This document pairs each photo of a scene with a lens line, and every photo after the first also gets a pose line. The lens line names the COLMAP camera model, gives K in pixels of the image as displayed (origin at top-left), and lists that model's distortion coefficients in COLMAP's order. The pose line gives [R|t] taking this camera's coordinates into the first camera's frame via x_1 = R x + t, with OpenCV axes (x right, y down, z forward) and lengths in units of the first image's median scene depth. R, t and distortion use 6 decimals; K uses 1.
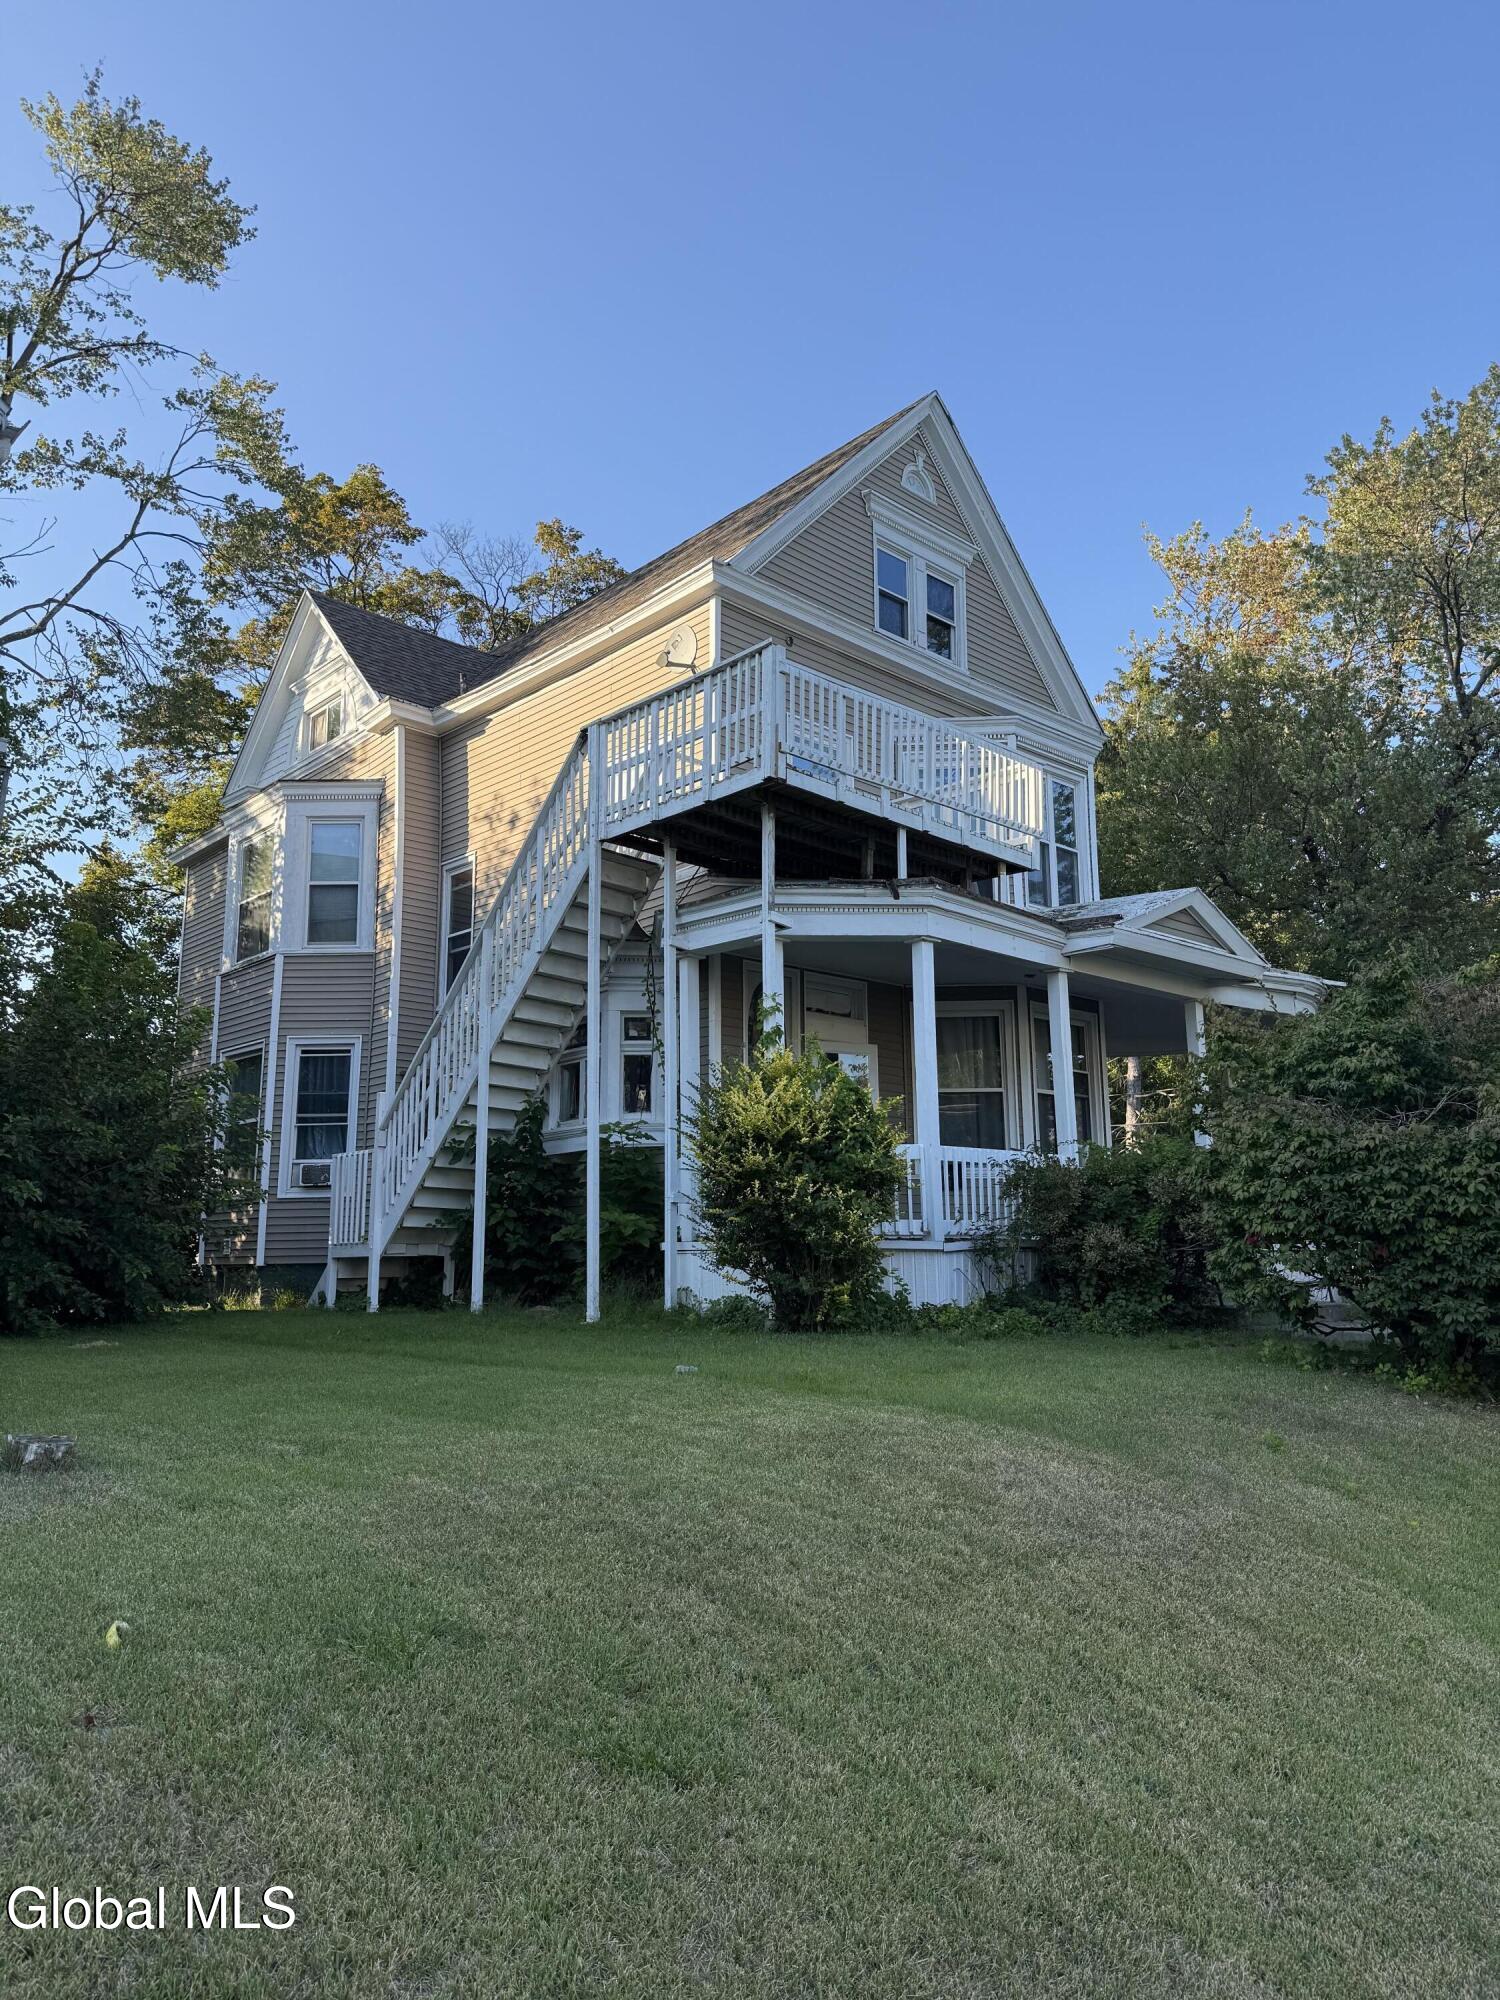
lens RADIAL K [[1355.4, 0, 741.0], [0, 1355.4, 1014.9], [0, 0, 1]] dist [0.057210, -0.060057]
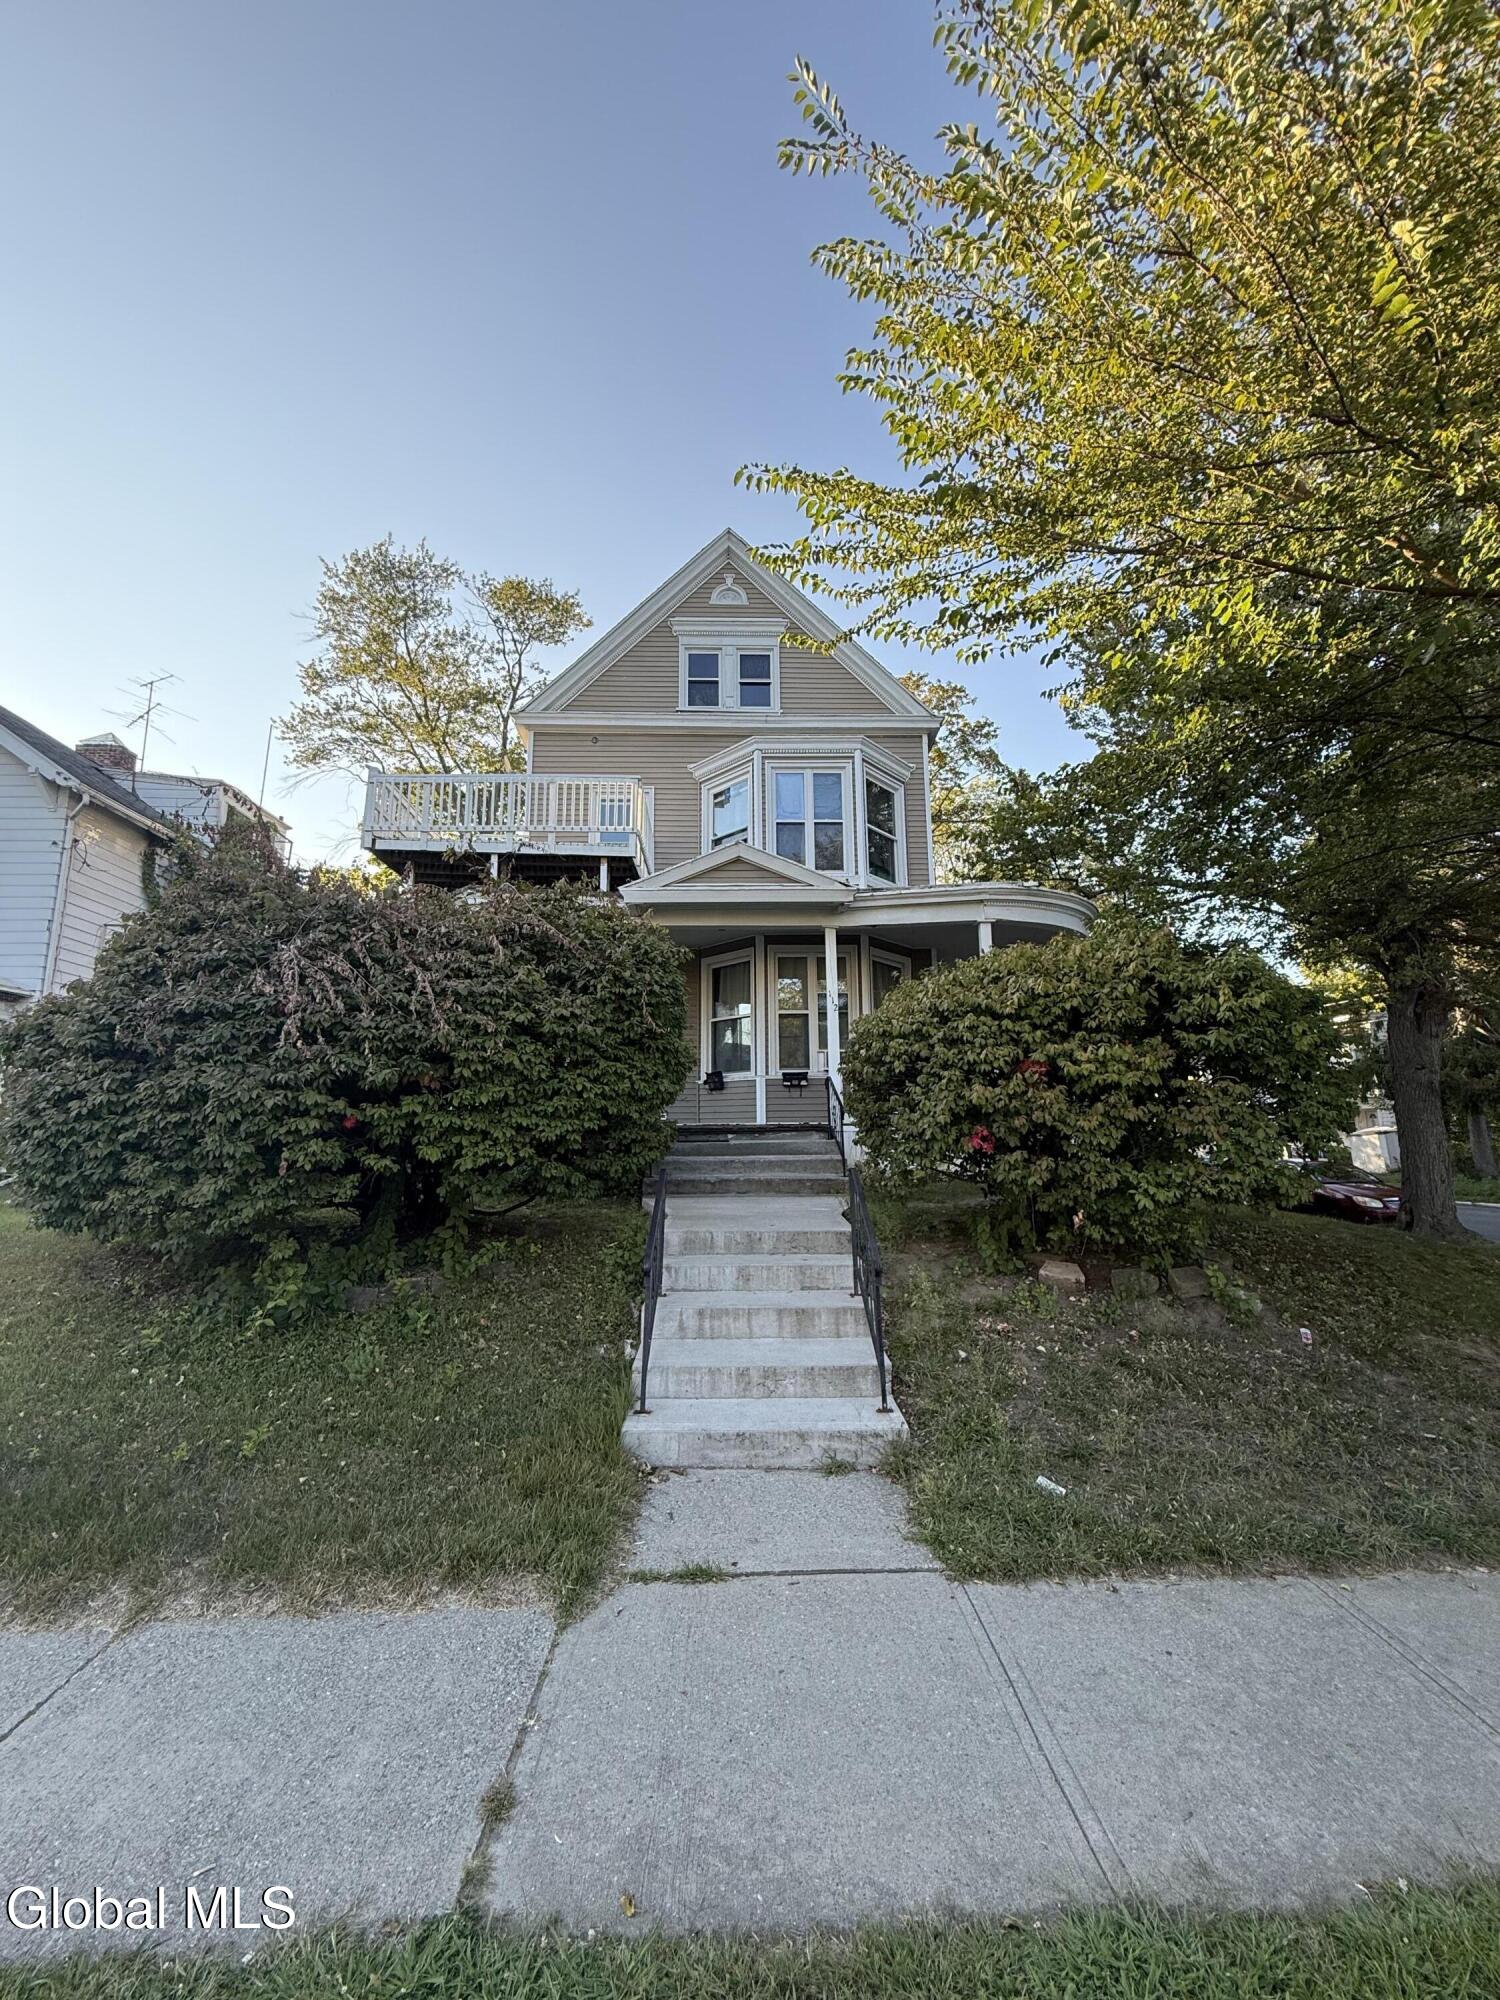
lens RADIAL K [[801.9, 0, 762.2], [0, 801.9, 993.8], [0, 0, 1]] dist [-0.000483, 0.000283]
pose [[0.768016, -0.123240, -0.628461, 0.659295], [0.114163, 0.991938, -0.055003, 0.070309], [0.630173, -0.029504, 0.775894, 0.391443]]
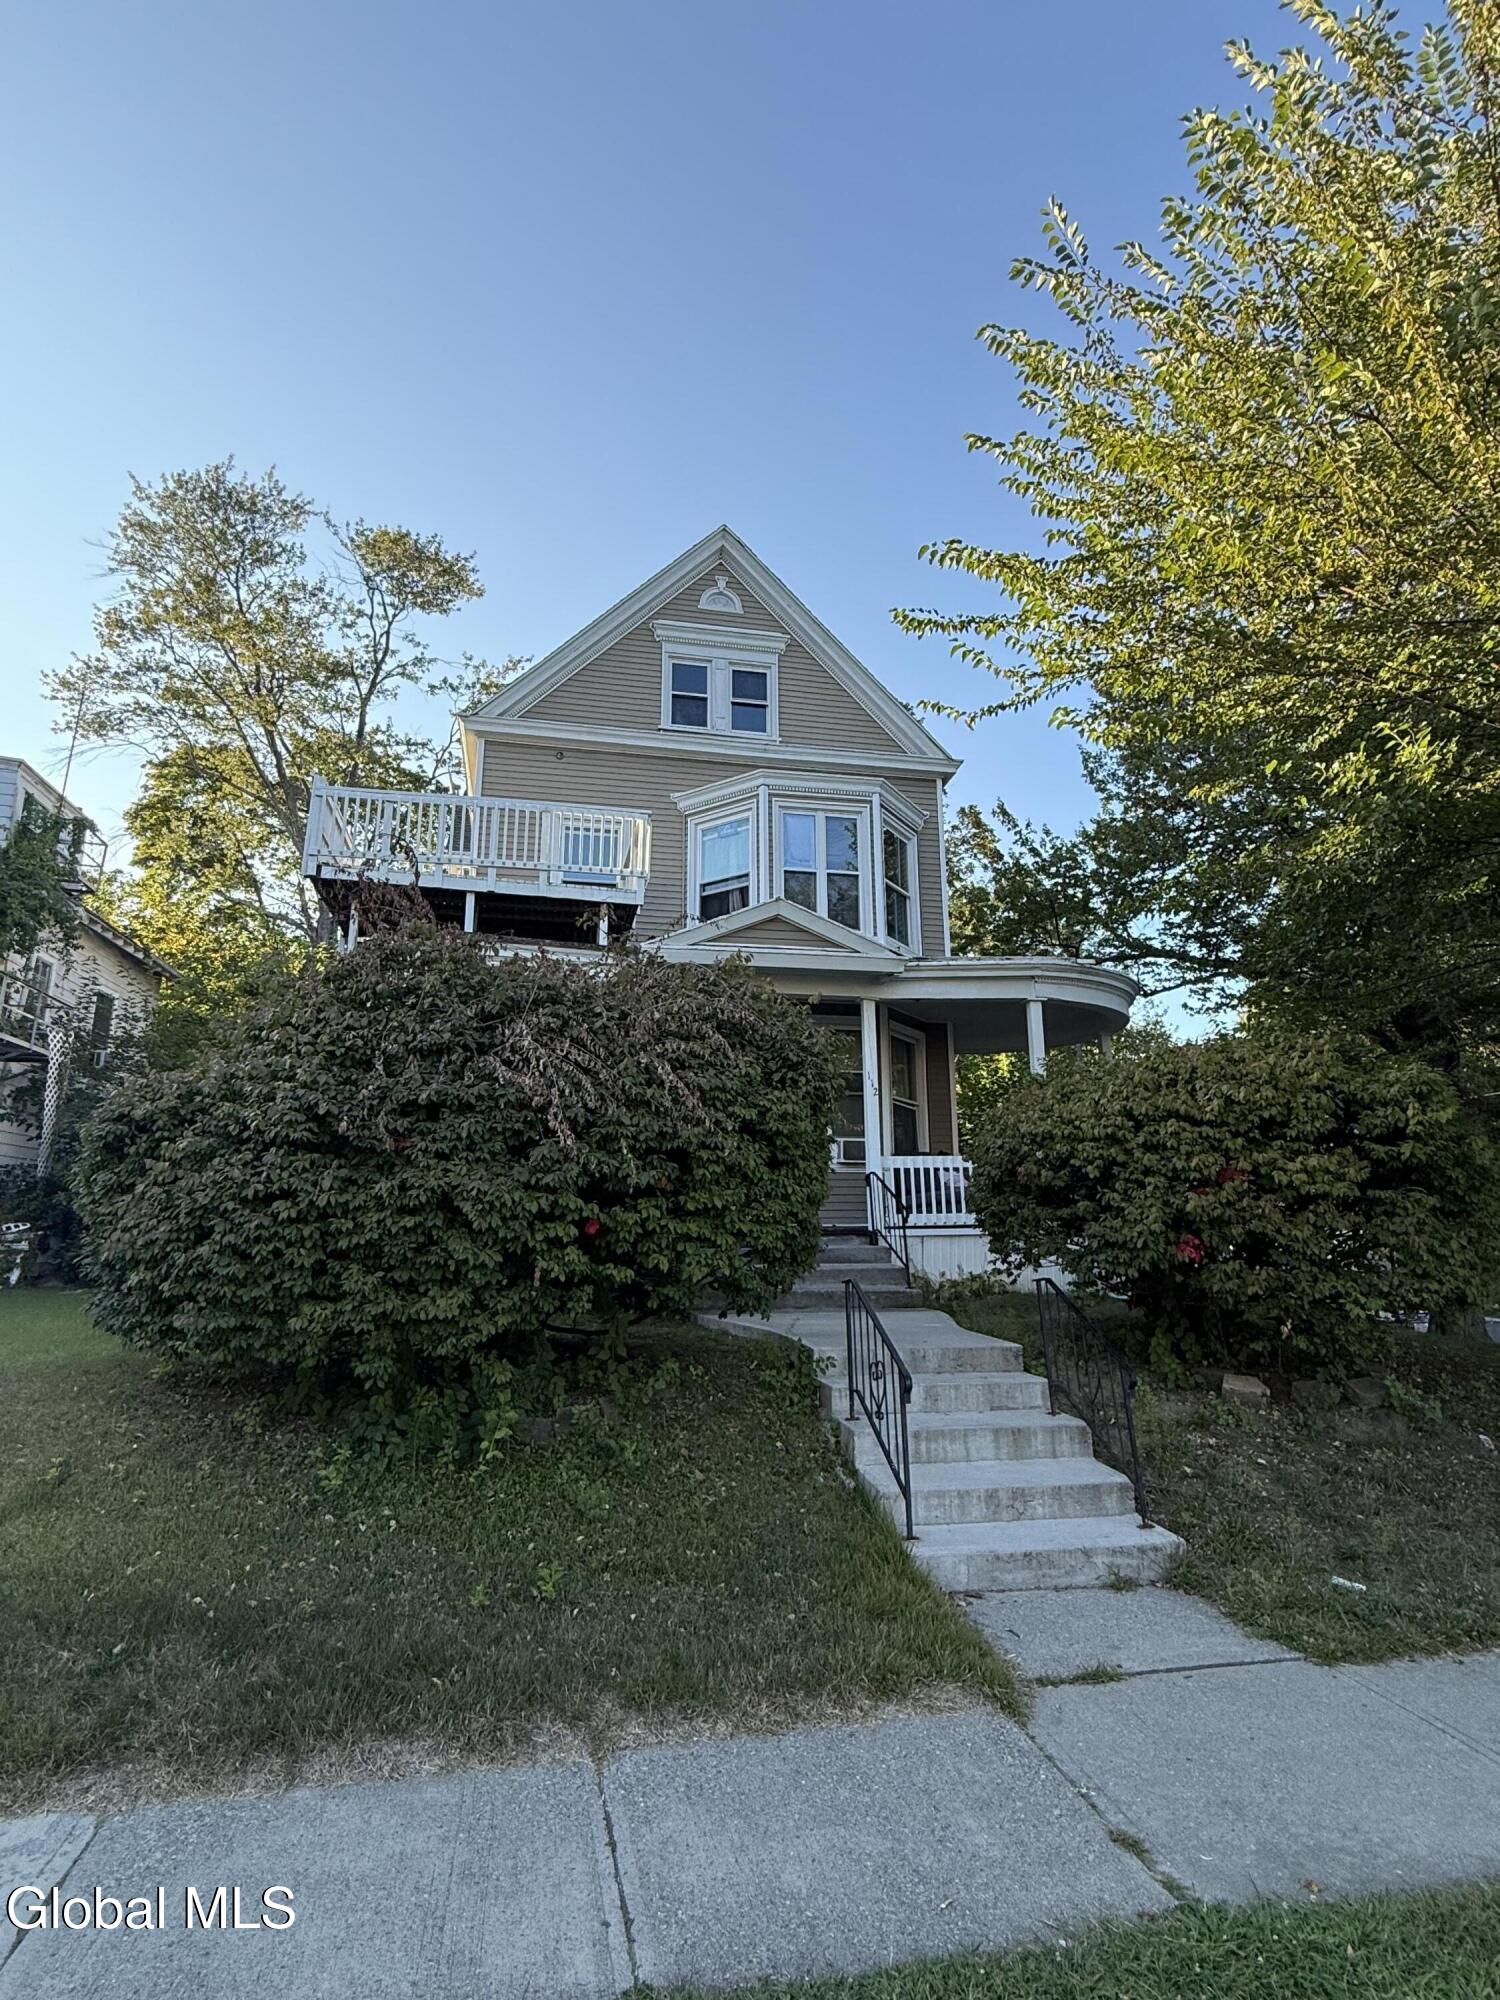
lens RADIAL K [[1033.6, 0, 741.0], [0, 1033.6, 985.4], [0, 0, 1]] dist [0.000070, 0.000804]
pose [[0.864578, -0.126620, -0.486283, 0.576849], [0.088167, 0.990944, -0.101271, 0.043285], [0.494703, 0.044683, 0.867913, 0.247284]]
